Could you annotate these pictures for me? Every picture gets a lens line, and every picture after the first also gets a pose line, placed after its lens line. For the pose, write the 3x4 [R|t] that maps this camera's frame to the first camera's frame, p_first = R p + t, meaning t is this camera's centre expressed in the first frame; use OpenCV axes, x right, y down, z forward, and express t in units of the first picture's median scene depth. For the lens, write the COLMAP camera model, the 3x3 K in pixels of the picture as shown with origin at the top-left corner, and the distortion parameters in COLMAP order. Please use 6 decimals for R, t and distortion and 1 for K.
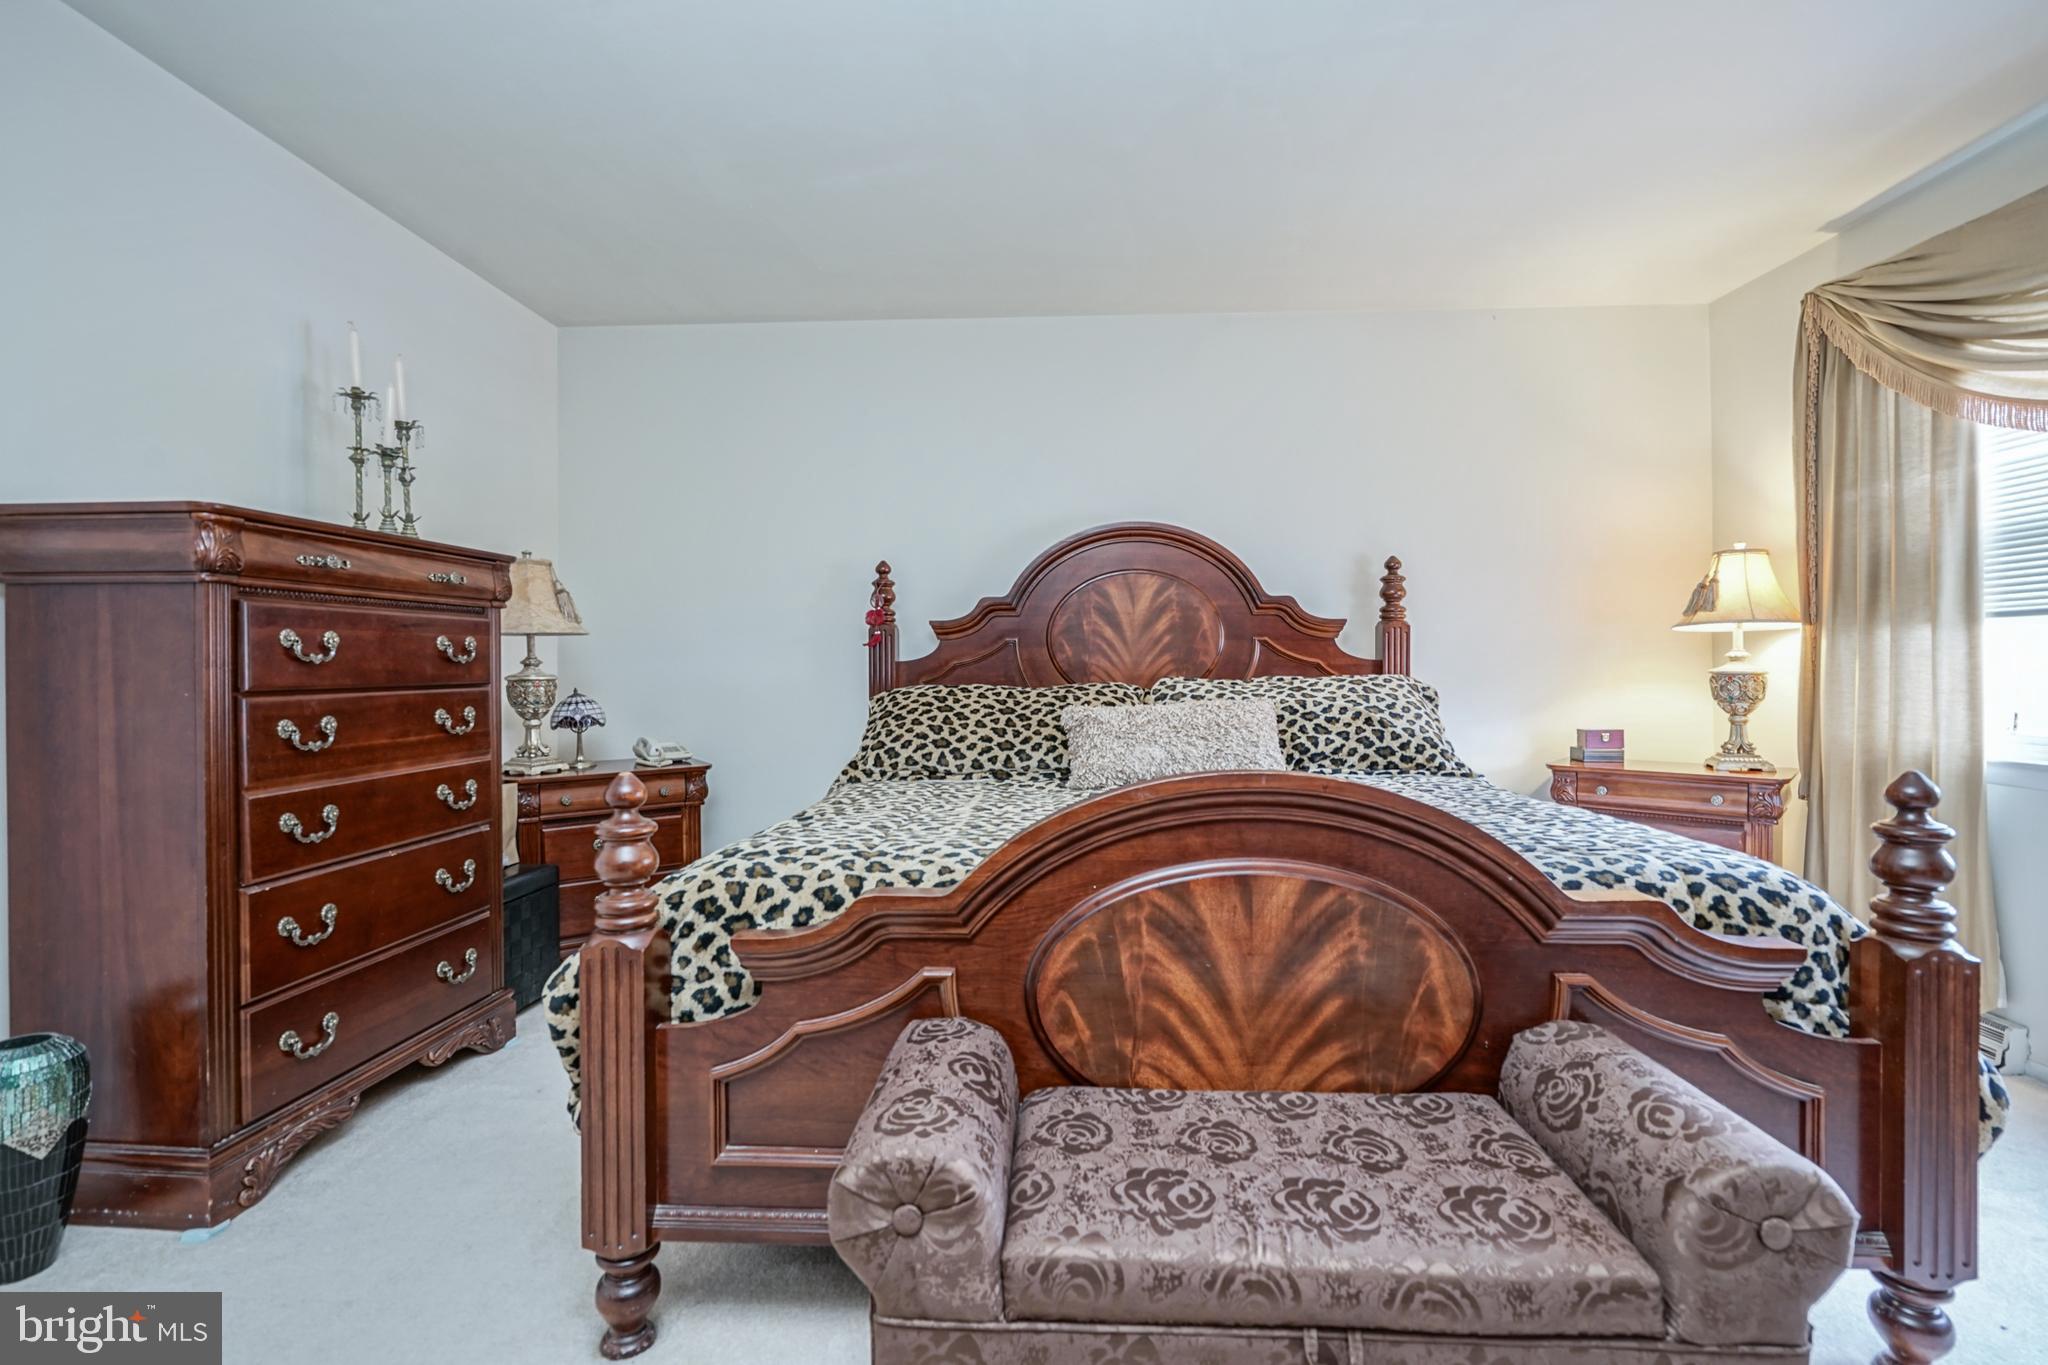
lens RADIAL K [[929.1, 0, 1042.4], [0, 929.1, 674.9], [0, 0, 1]] dist [-0.003776, 0.001313]
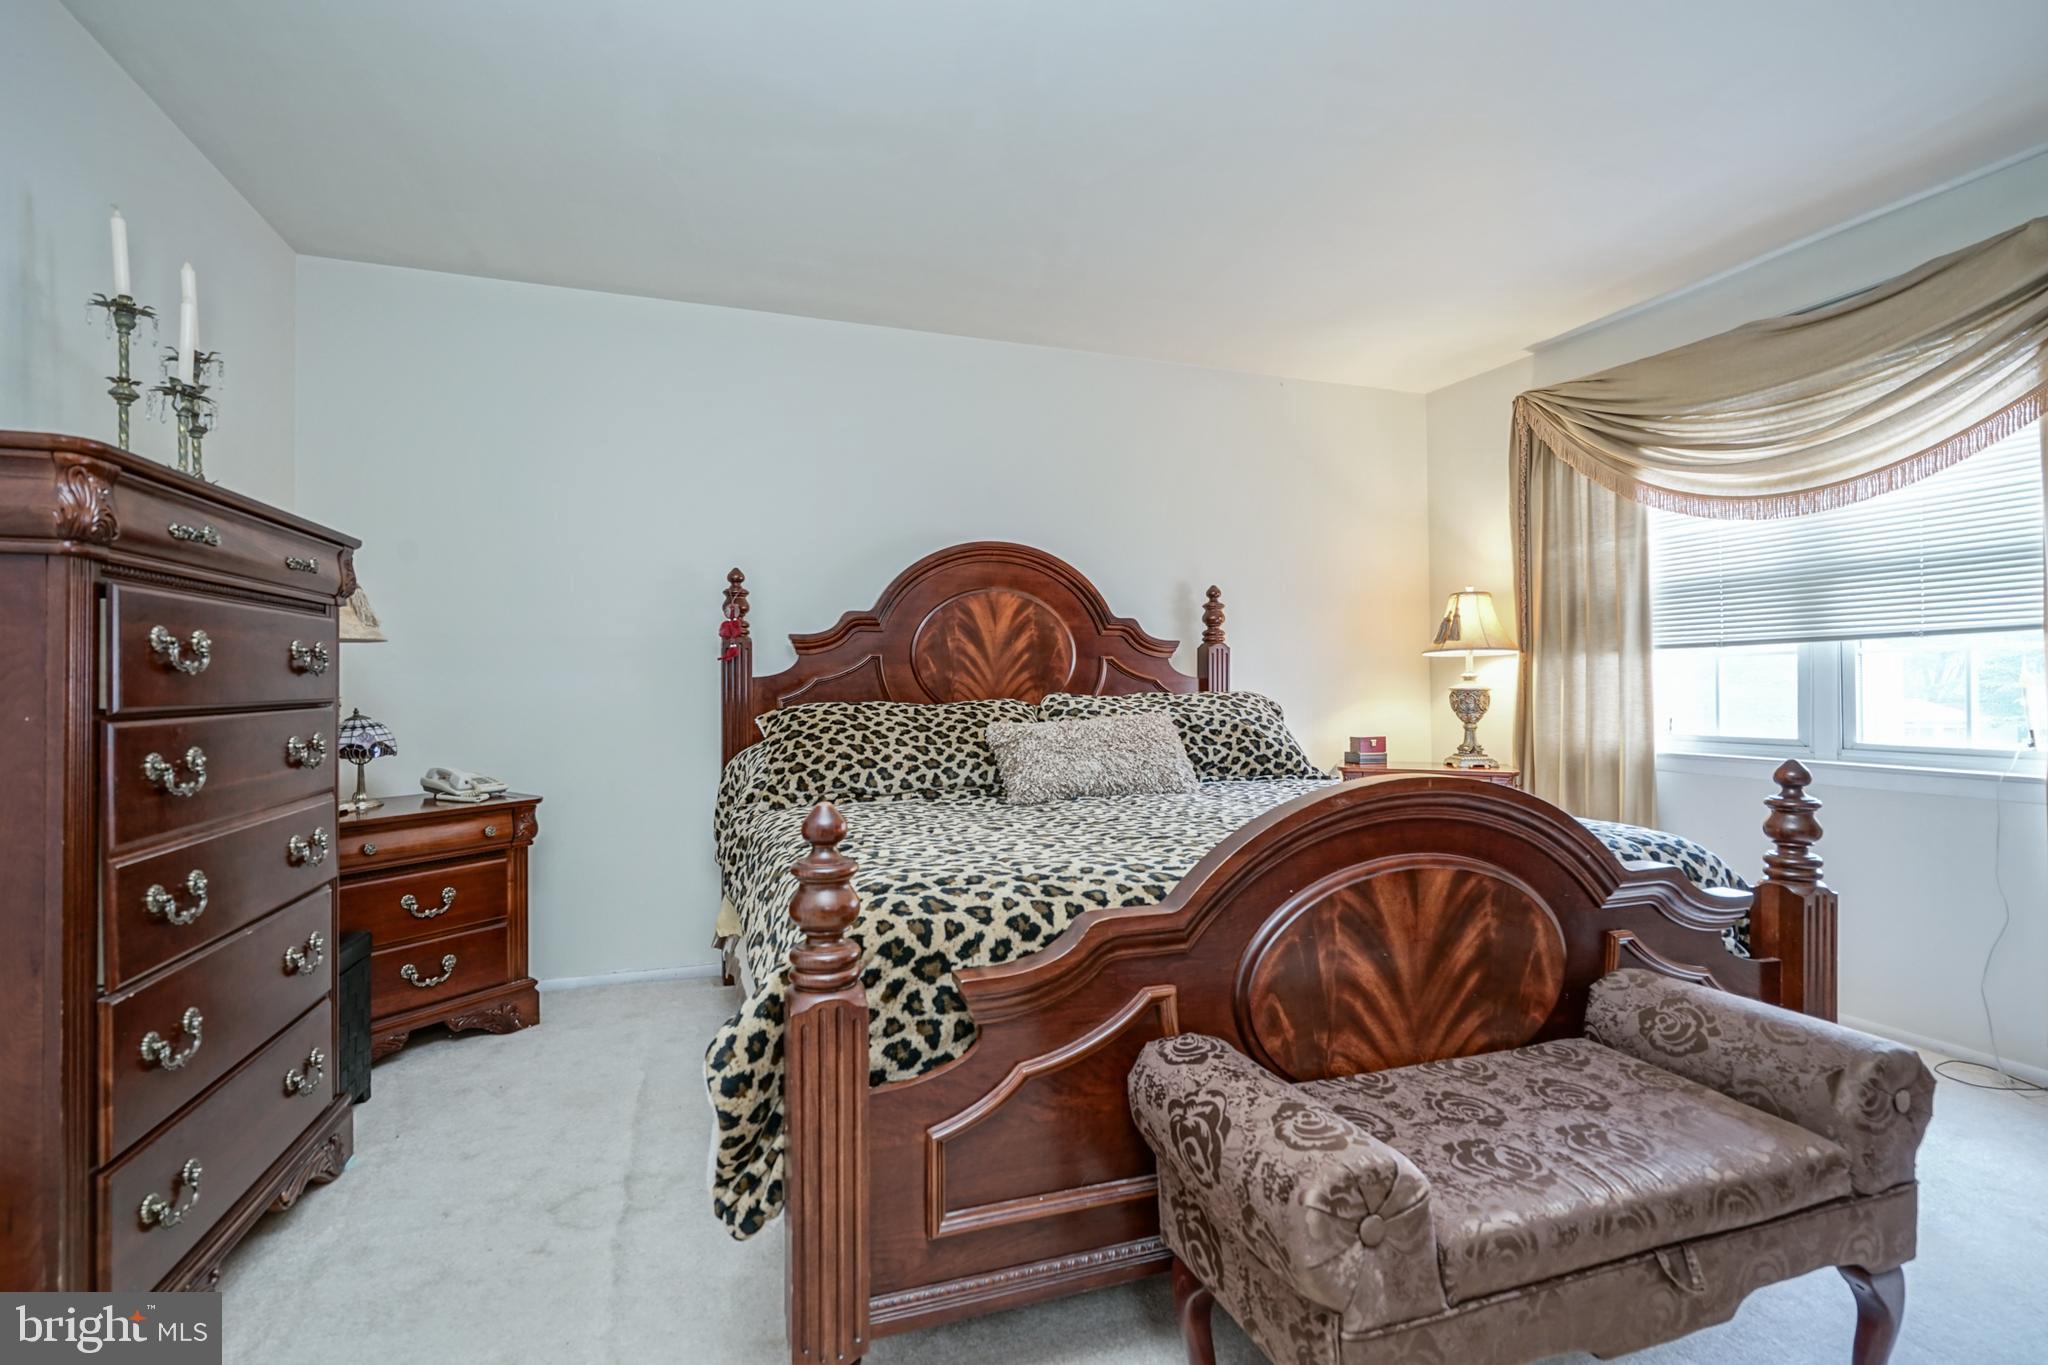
lens RADIAL K [[910.5, 0, 1024.2], [0, 910.5, 684.6], [0, 0, 1]] dist [-0.003075, -0.000007]
pose [[0.932663, 0.002077, 0.360744, -0.325969], [0.001407, 0.999955, -0.009396, 0.002324], [-0.360747, 0.009271, 0.932618, 0.081598]]
